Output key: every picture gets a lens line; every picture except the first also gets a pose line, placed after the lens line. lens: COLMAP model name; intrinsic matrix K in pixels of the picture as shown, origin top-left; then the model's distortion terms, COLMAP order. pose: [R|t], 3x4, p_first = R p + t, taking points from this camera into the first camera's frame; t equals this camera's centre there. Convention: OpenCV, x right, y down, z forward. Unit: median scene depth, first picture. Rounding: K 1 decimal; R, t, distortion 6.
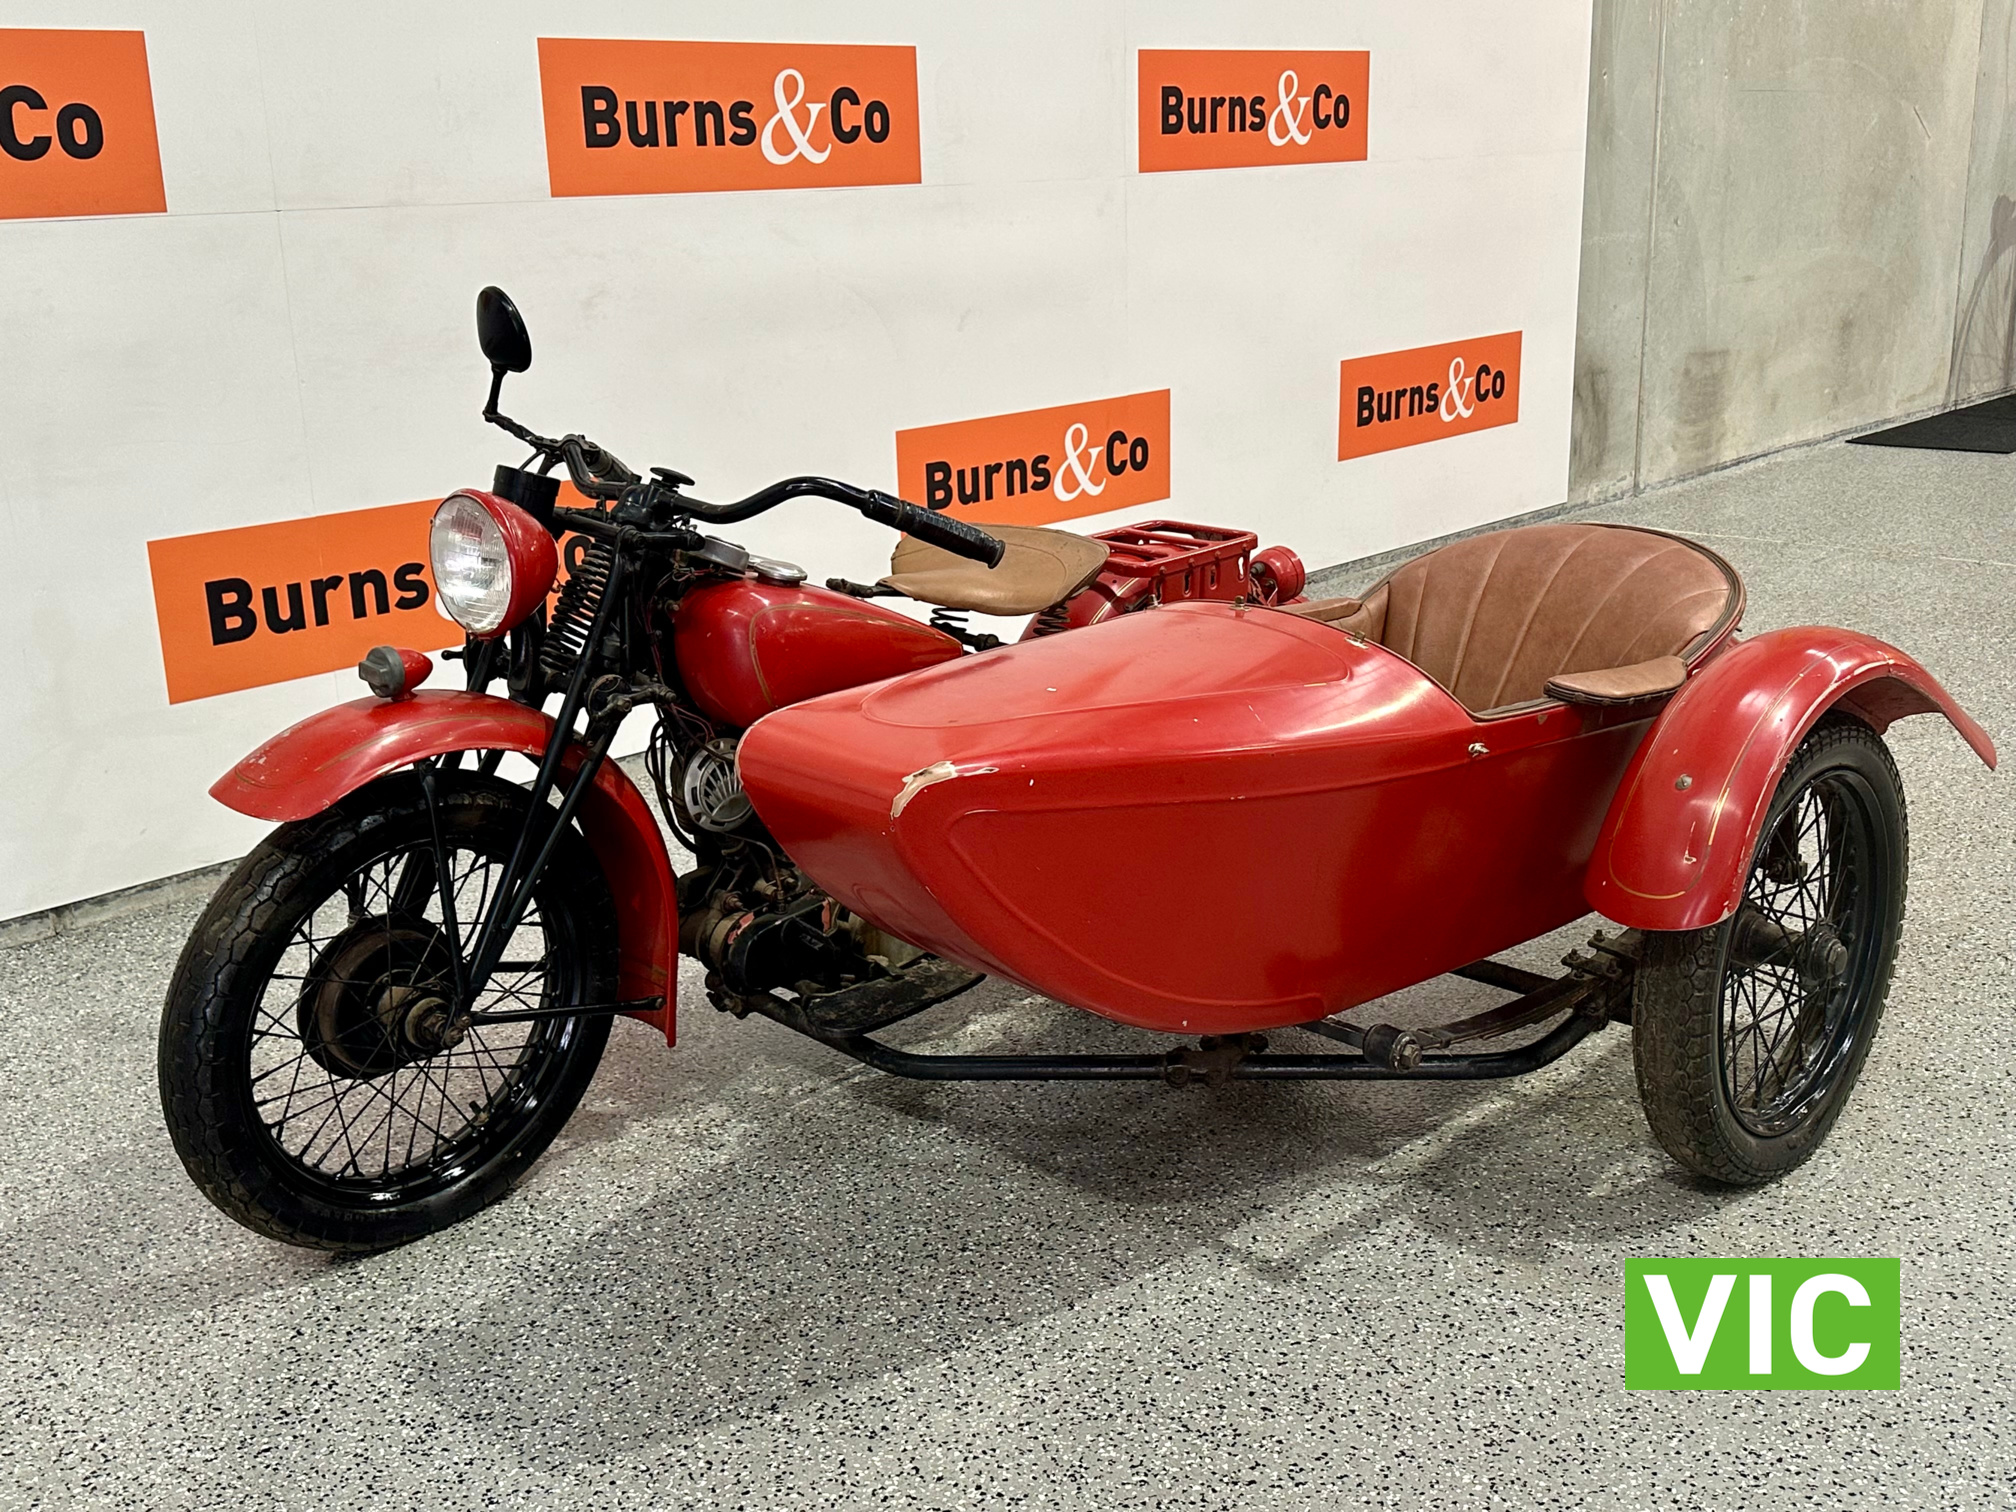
lens RADIAL K [[1987.3, 0, 1015.0], [0, 1987.3, 748.6], [0, 0, 1]] dist [0.067761, 0.000000]
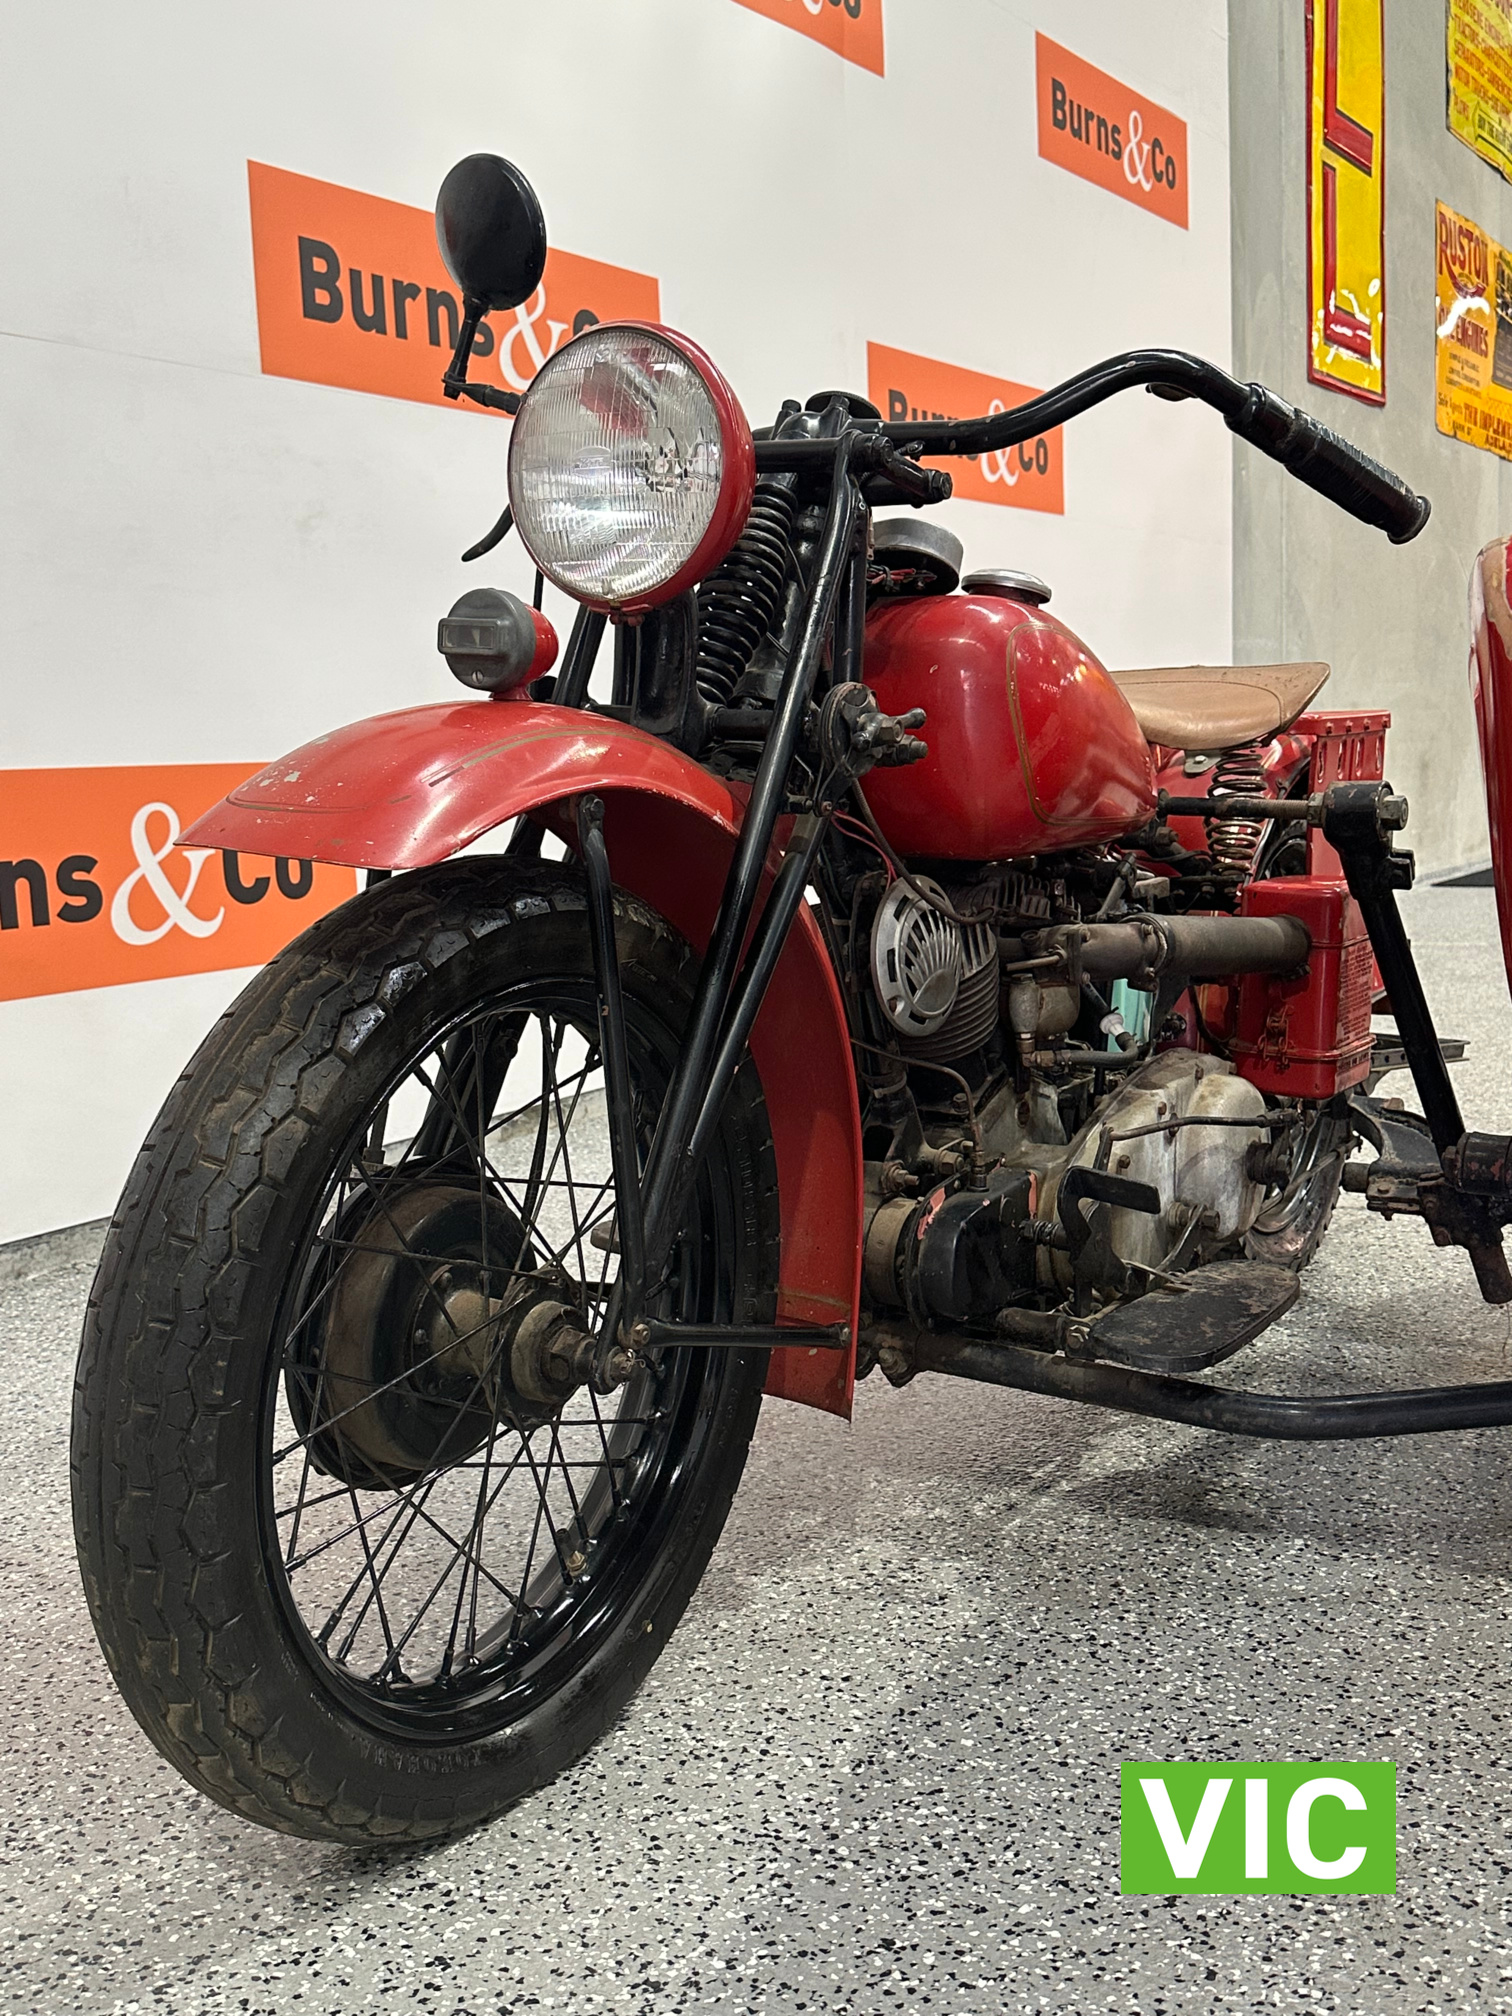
lens RADIAL K [[2018.5, 0, 775.6], [0, 2018.5, 1014.8], [0, 0, 1]] dist [0.041355, 0.000000]
pose [[0.980744, -0.039172, 0.191330, -0.228309], [0.068945, 0.986046, -0.151527, 0.092789], [-0.182724, 0.161800, 0.969759, 0.328554]]
